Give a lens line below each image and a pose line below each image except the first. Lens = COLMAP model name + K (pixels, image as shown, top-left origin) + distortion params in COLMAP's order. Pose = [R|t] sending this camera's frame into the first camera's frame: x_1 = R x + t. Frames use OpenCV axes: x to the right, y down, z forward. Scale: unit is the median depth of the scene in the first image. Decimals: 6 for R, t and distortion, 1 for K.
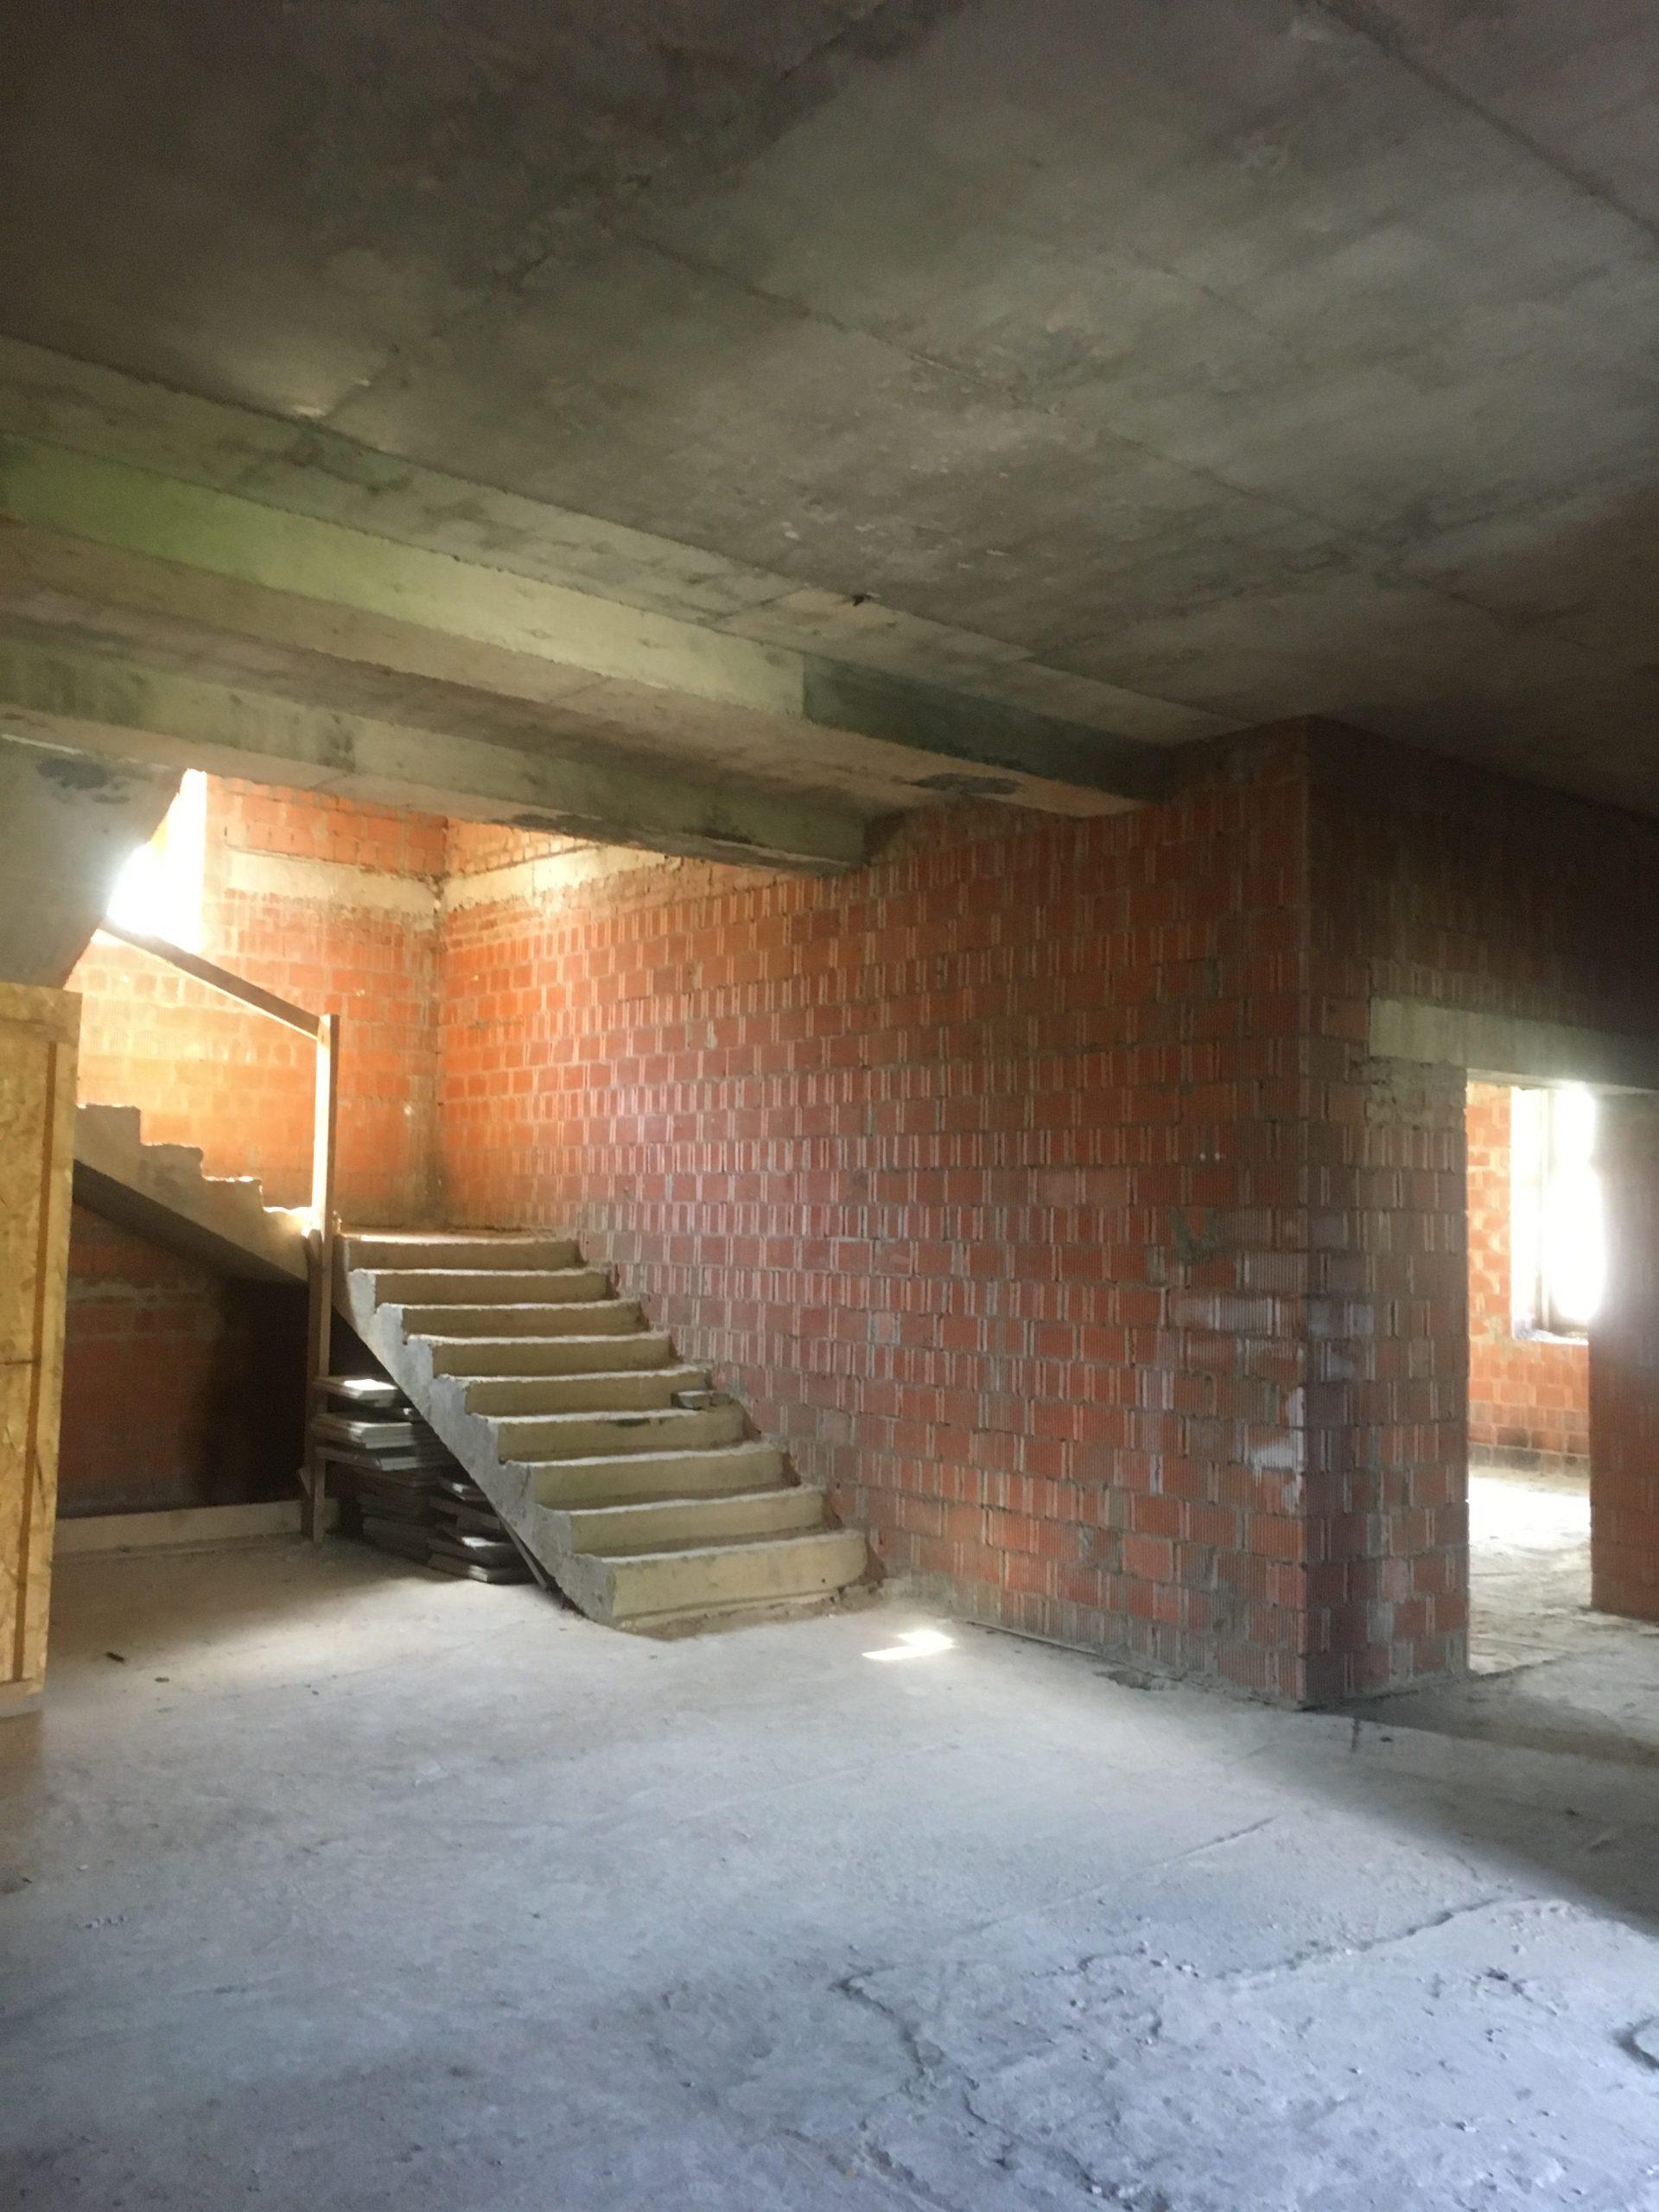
lens RADIAL K [[1863.0, 0, 823.7], [0, 1863.0, 1118.6], [0, 0, 1]] dist [0.038140, -0.010856]
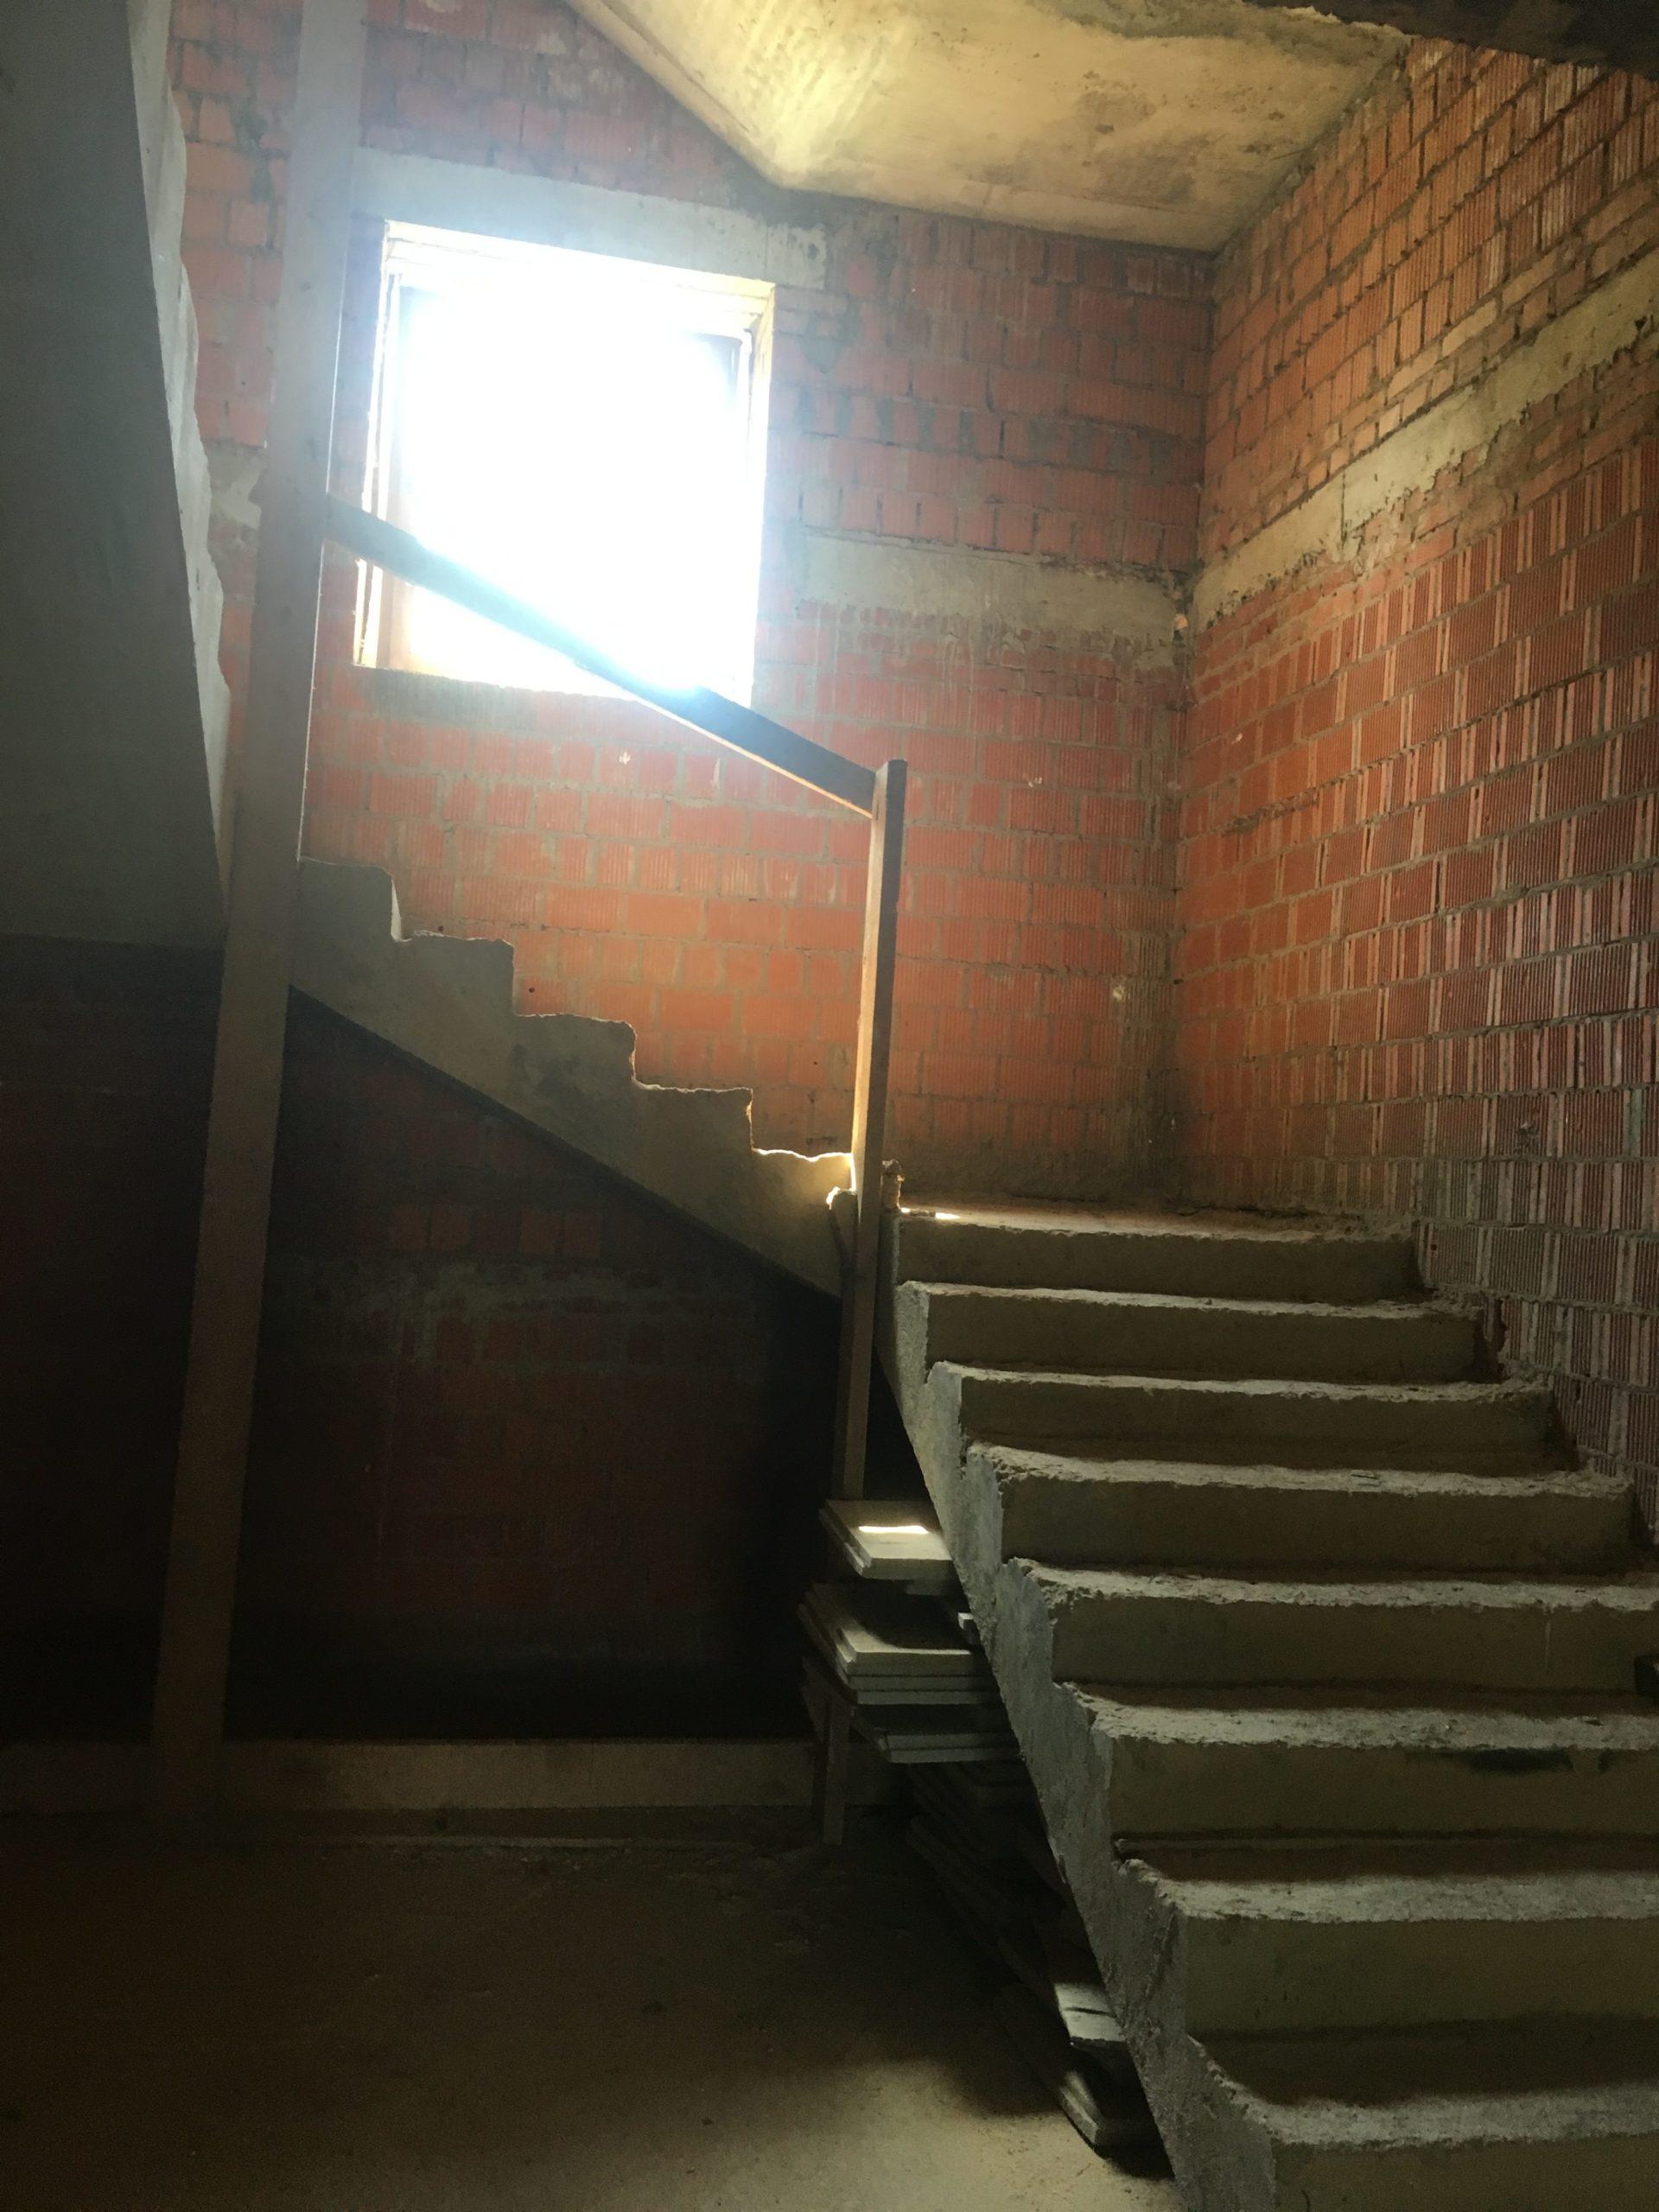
lens RADIAL K [[1863.0, 0, 823.7], [0, 1863.0, 1118.6], [0, 0, 1]] dist [0.038140, -0.010856]
pose [[0.883894, 0.013231, -0.467500, -0.045364], [-0.011414, 0.999912, 0.006720, 0.033843], [0.467548, -0.000604, 0.883968, 0.525864]]
